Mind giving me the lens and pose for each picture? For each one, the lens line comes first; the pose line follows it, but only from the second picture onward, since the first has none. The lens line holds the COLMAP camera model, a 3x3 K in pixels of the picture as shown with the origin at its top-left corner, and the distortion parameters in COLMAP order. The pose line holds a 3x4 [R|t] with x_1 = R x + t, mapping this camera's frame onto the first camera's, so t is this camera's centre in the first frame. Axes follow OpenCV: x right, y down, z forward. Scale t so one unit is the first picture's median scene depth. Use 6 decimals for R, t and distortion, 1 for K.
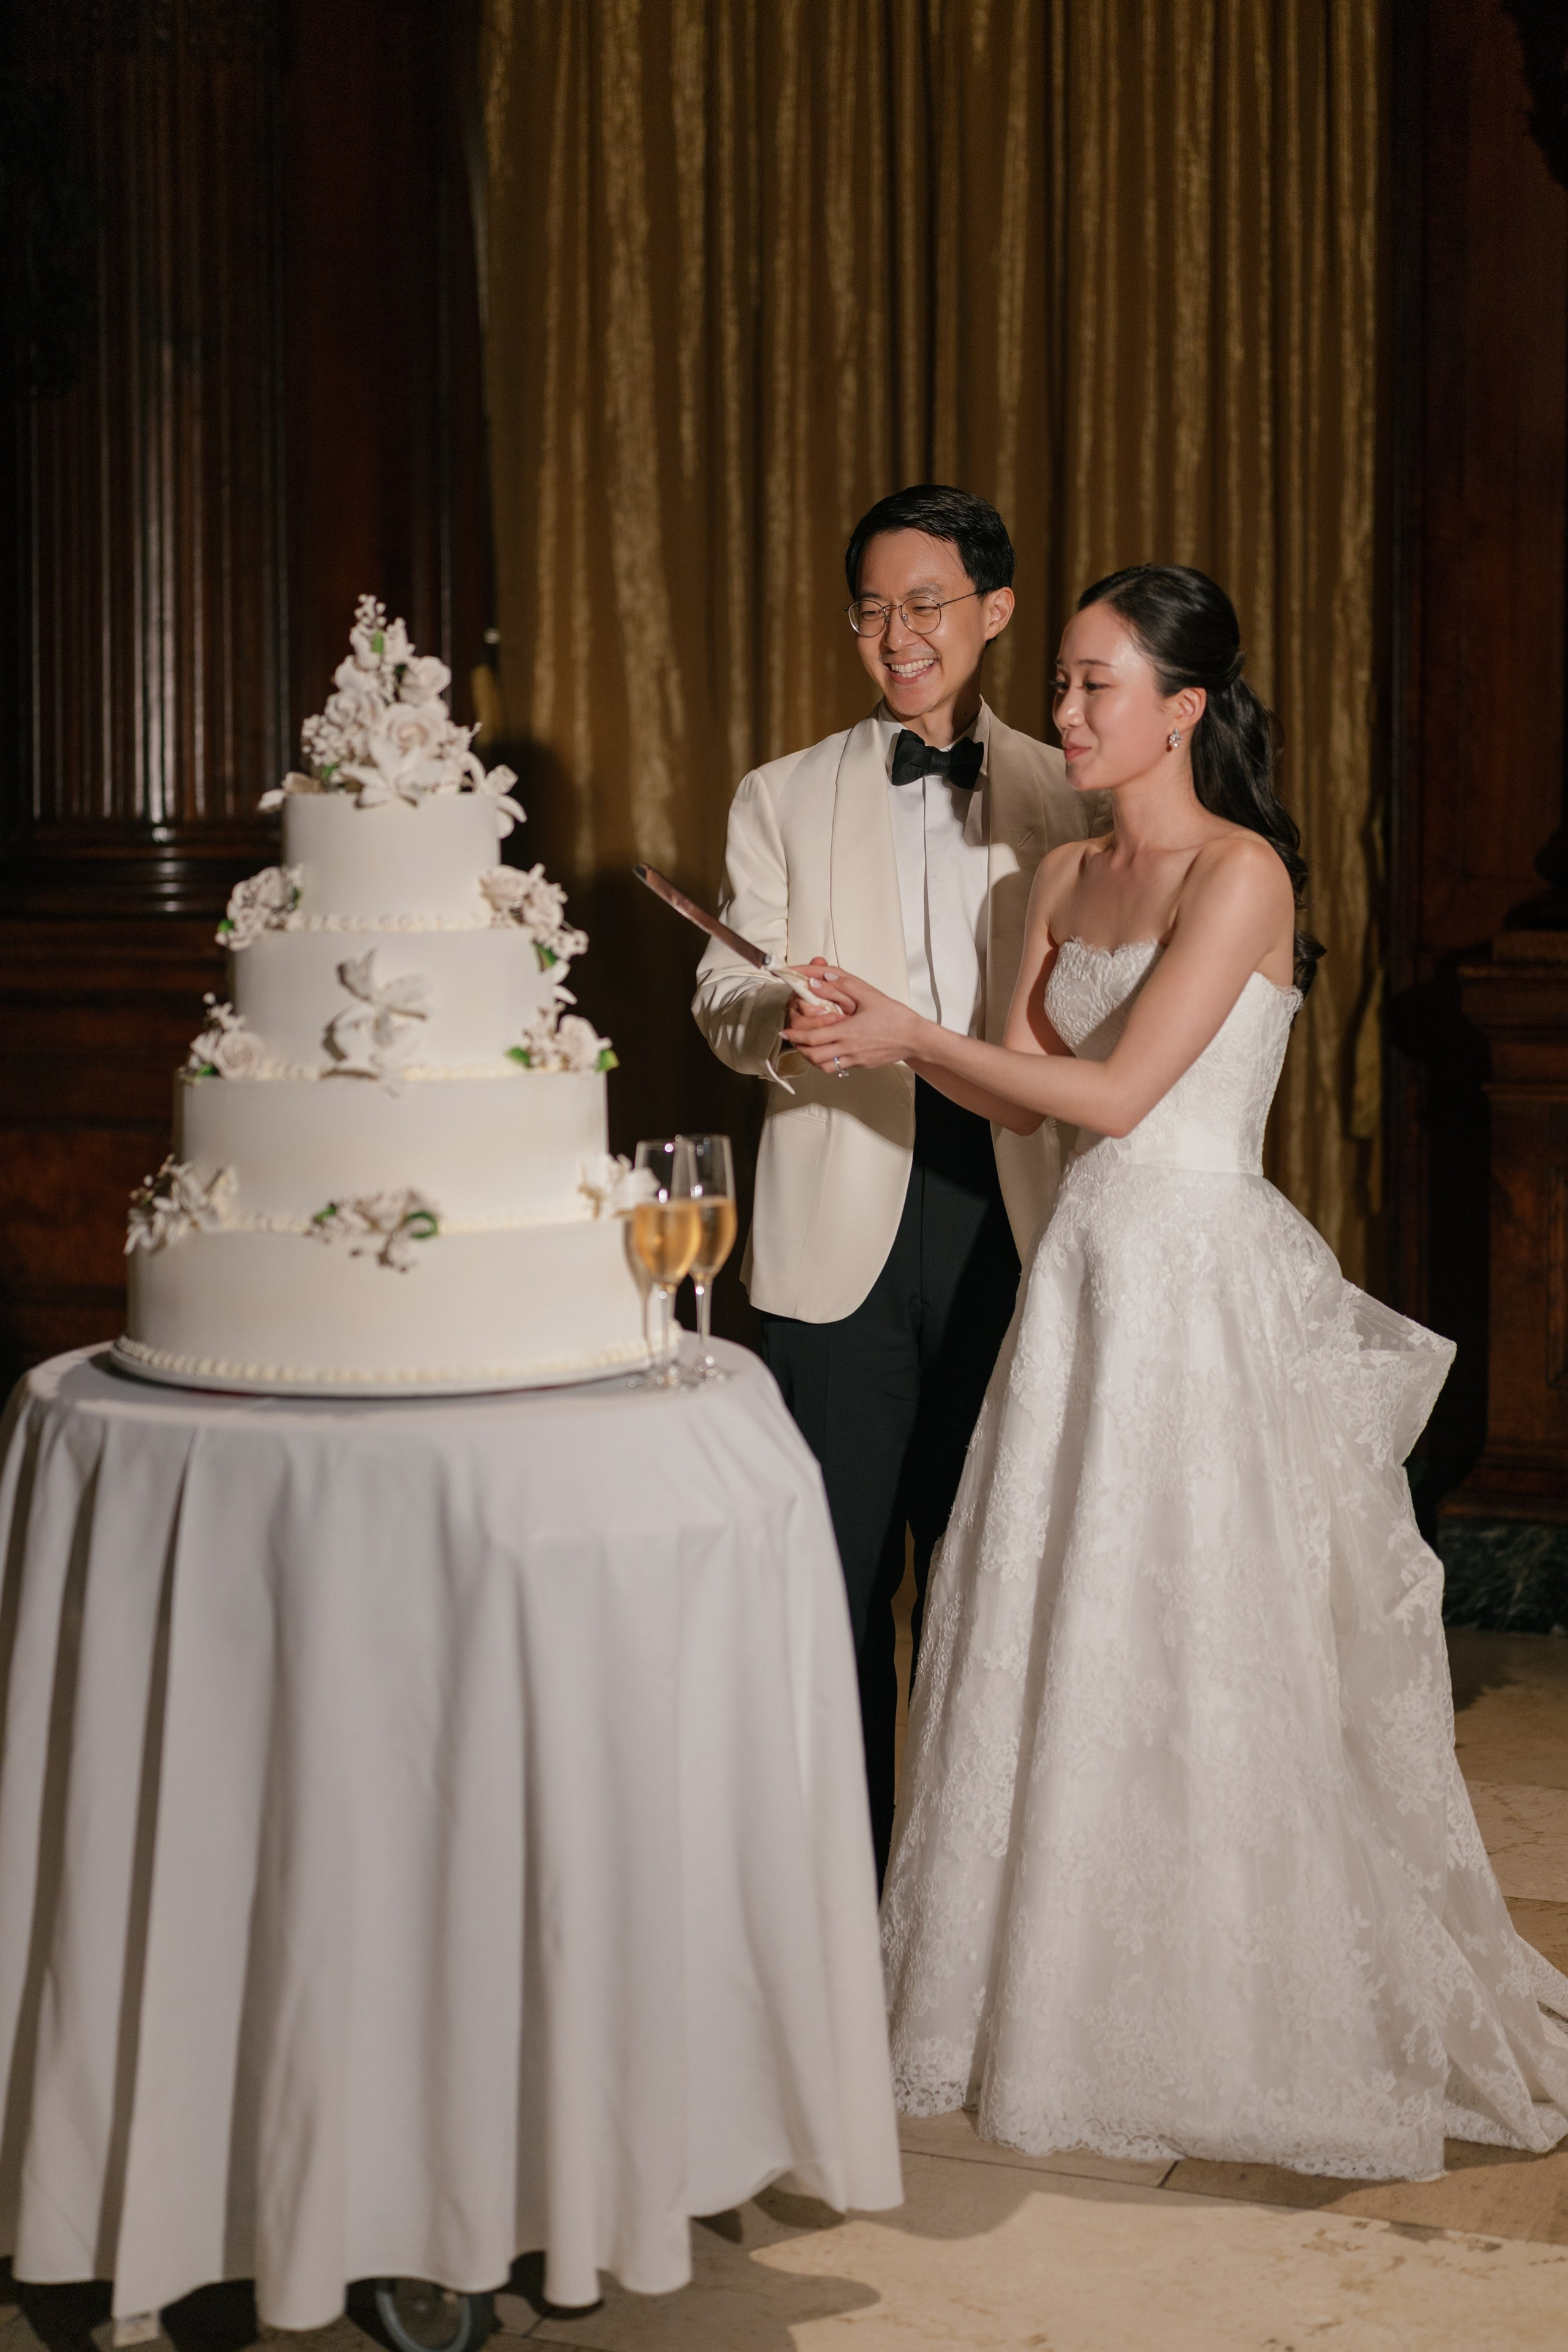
lens RADIAL K [[3385.5, 0, 742.0], [0, 3385.5, 1096.0], [0, 0, 1]] dist [-0.000571, 0.000000]
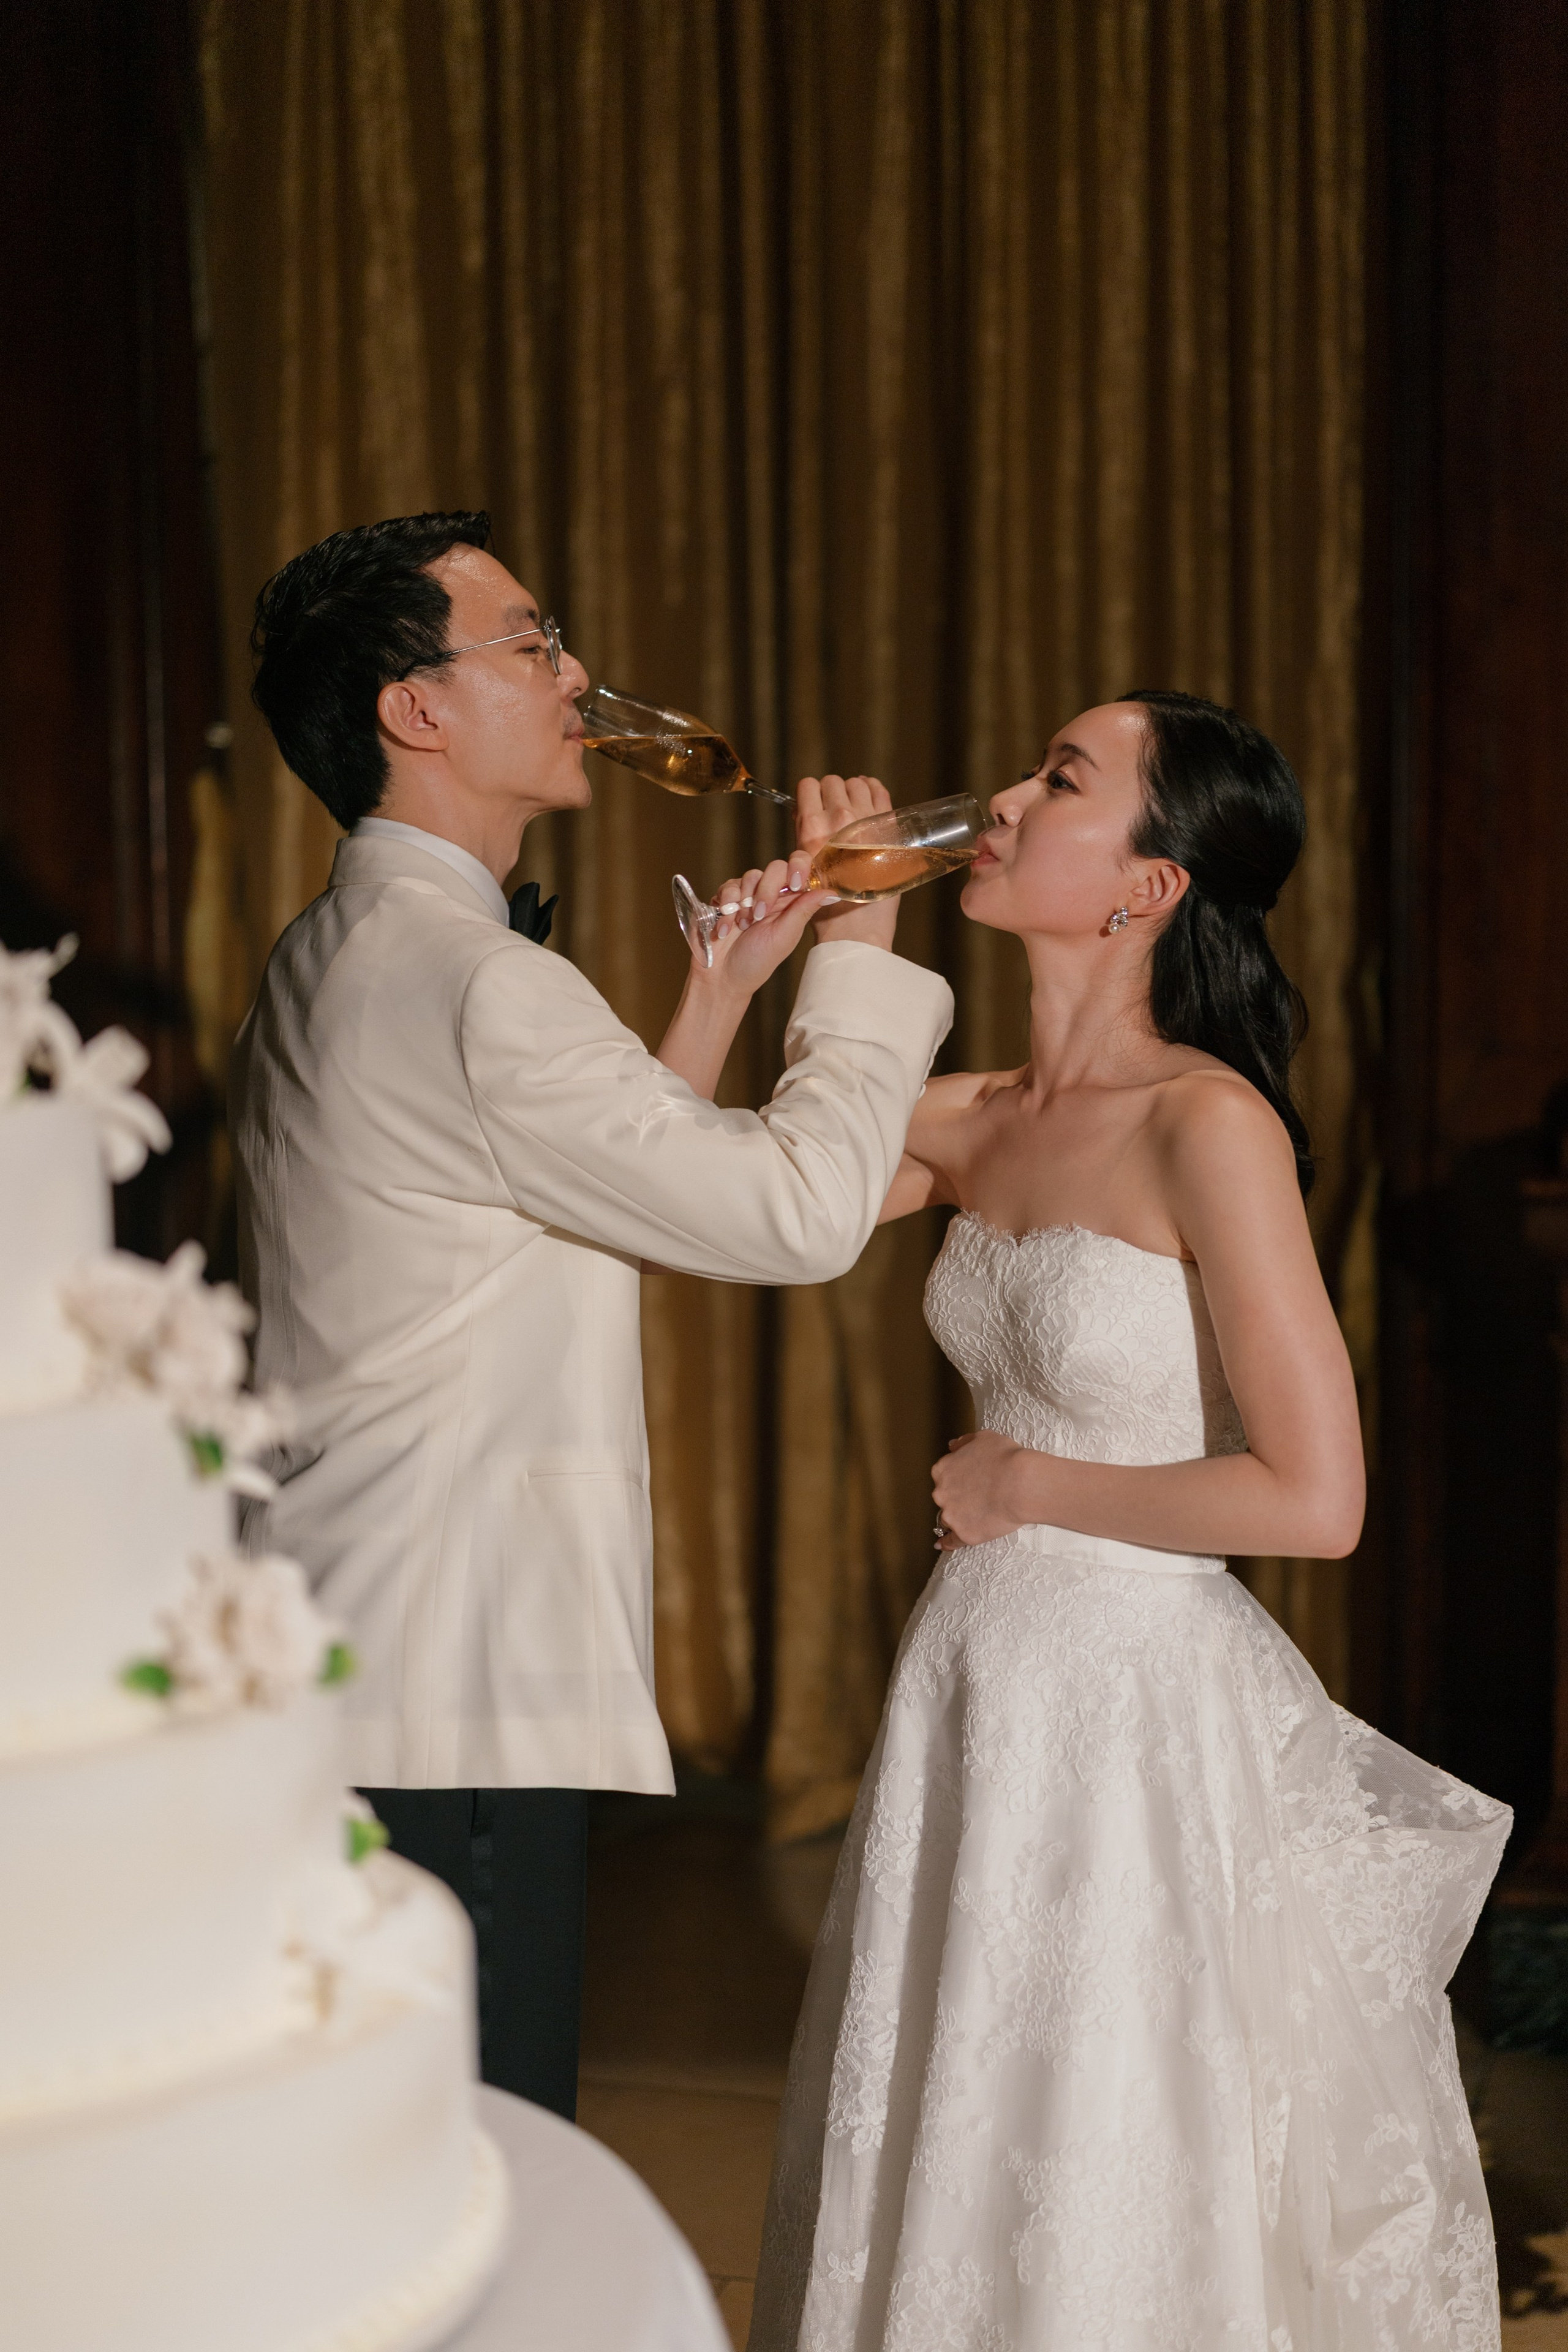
lens RADIAL K [[3256.3, 0, 779.5], [0, 3256.3, 1267.5], [0, 0, 1]] dist [0.001527, 0.000000]
pose [[0.996784, -0.013939, 0.078913, -0.013799], [0.011634, 0.999494, 0.029590, -0.077030], [-0.079286, -0.028577, 0.996442, 0.533844]]
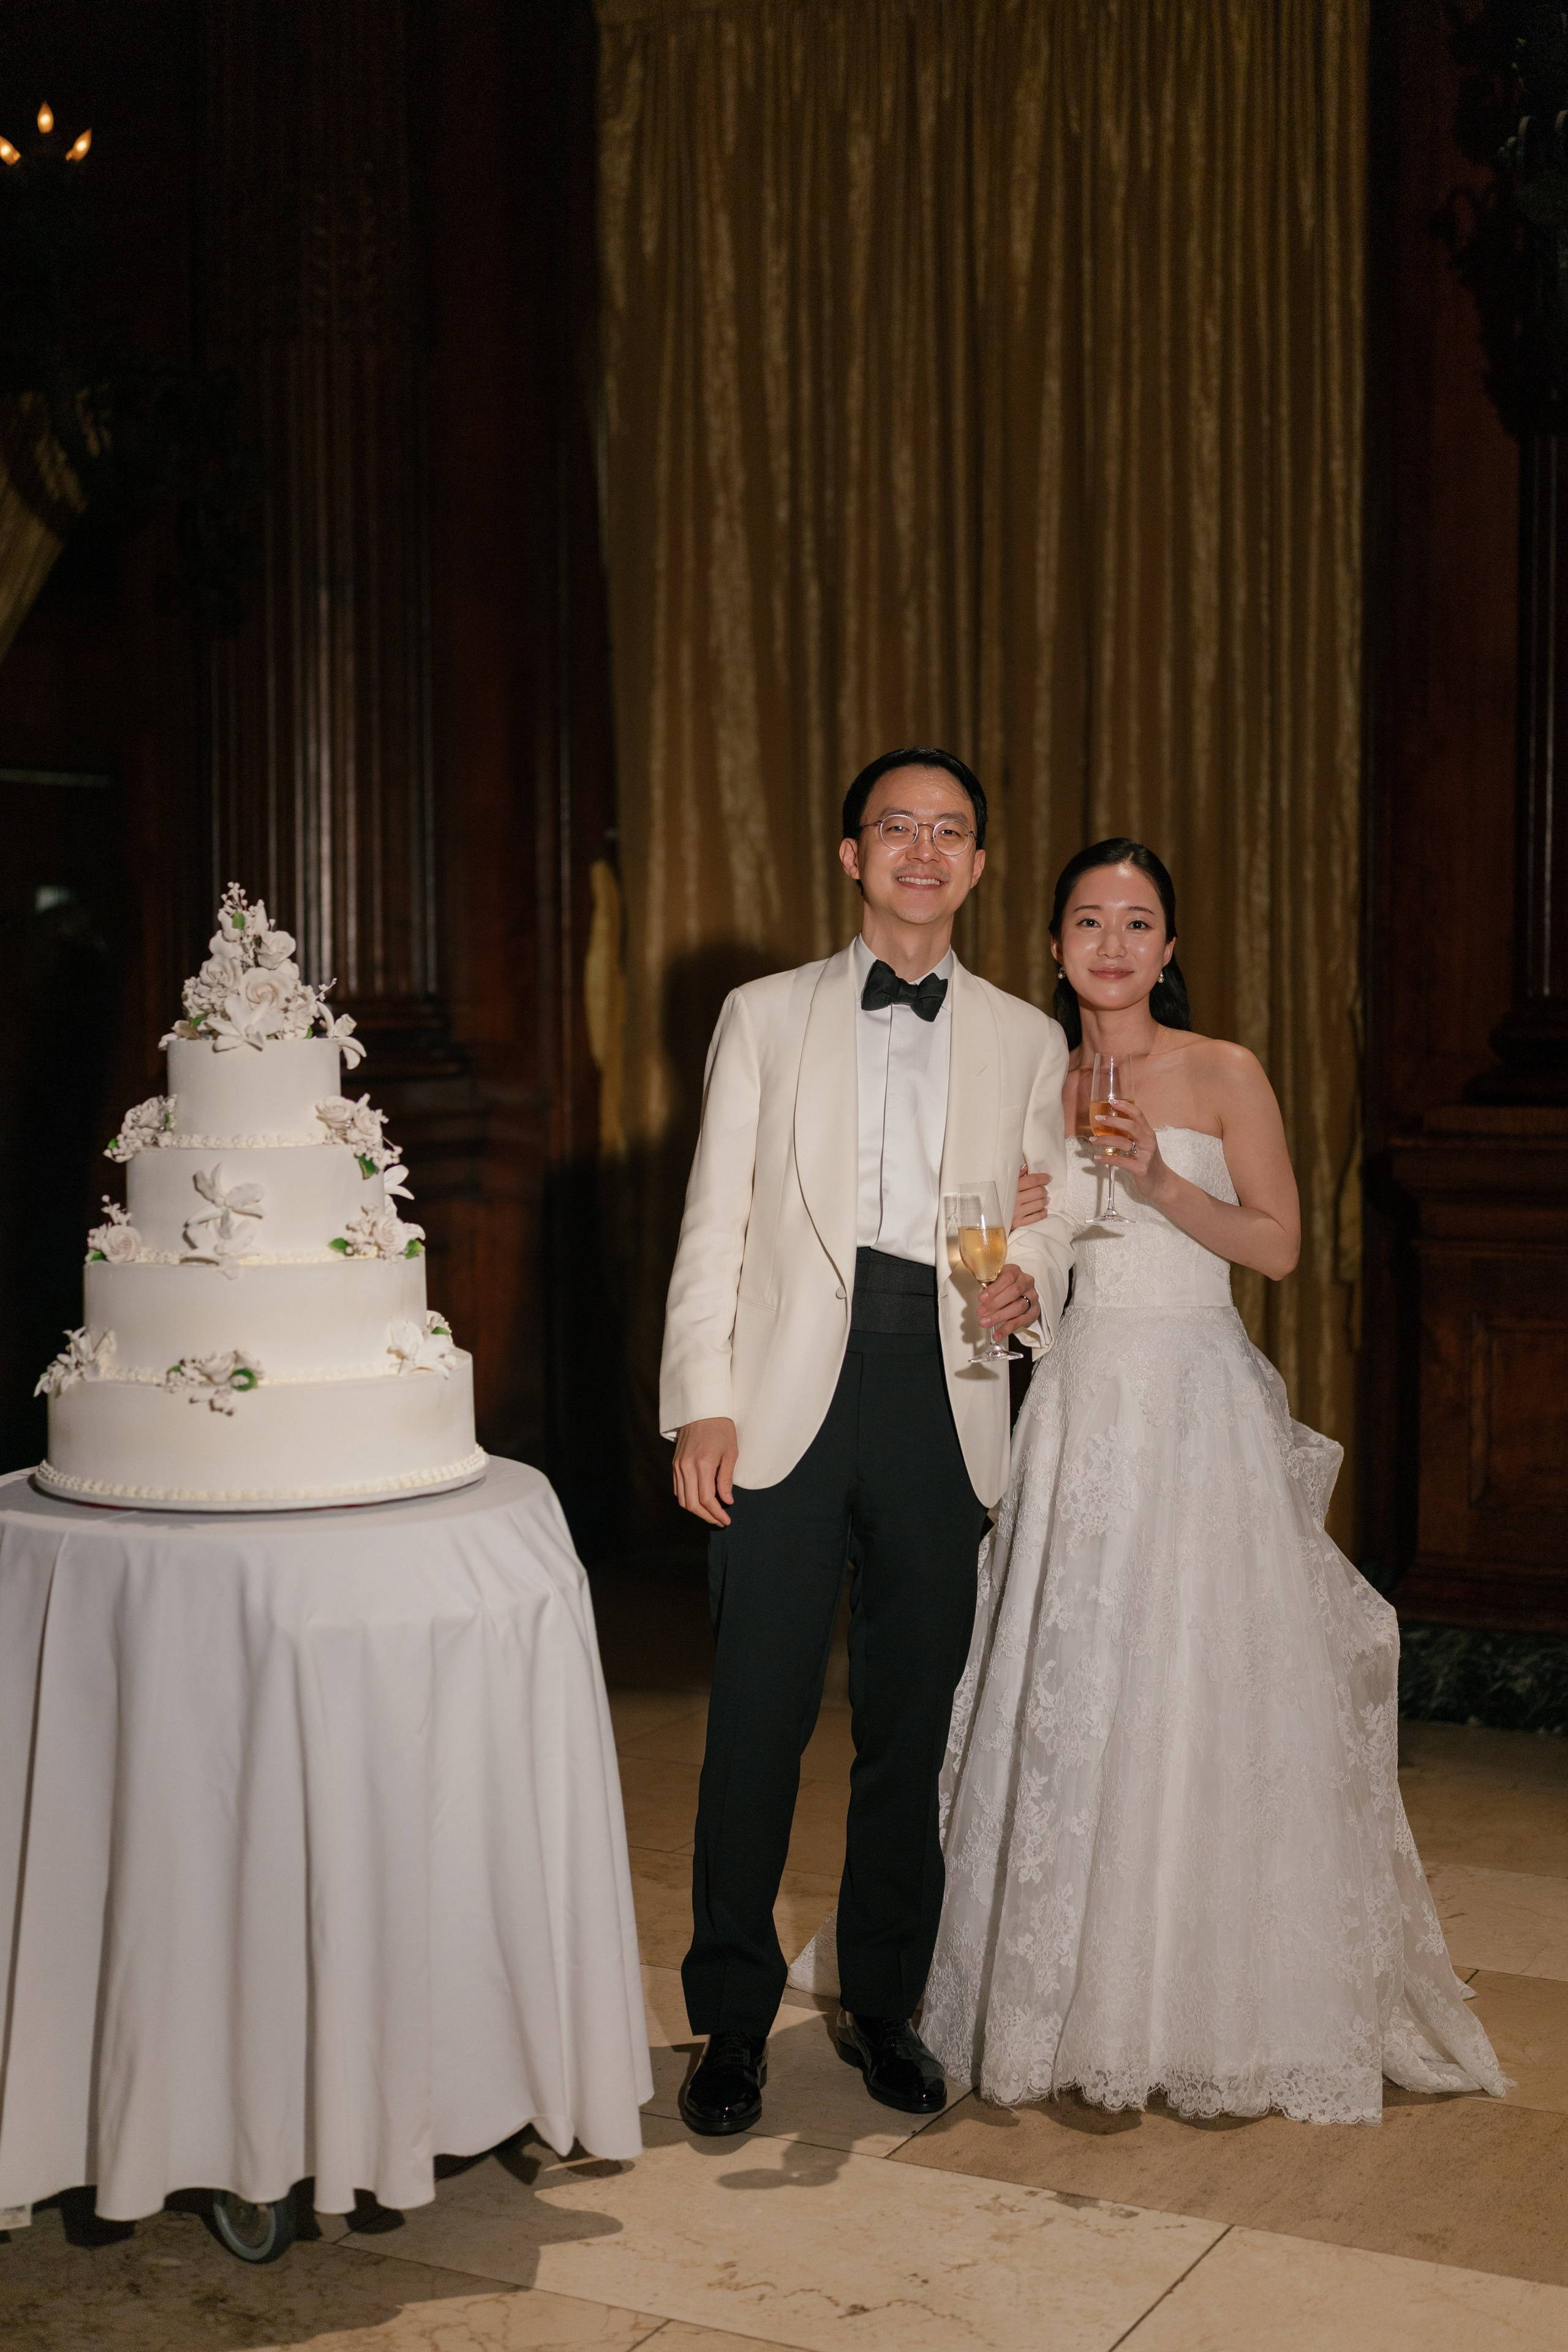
lens RADIAL K [[3256.3, 0, 772.9], [0, 3256.3, 1201.5], [0, 0, 1]] dist [0.001527, 0.000000]
pose [[0.994300, 0.004219, -0.106533, 0.218584], [-0.004312, 0.999990, -0.000642, -0.027245], [0.106529, 0.001098, 0.994309, -0.194573]]
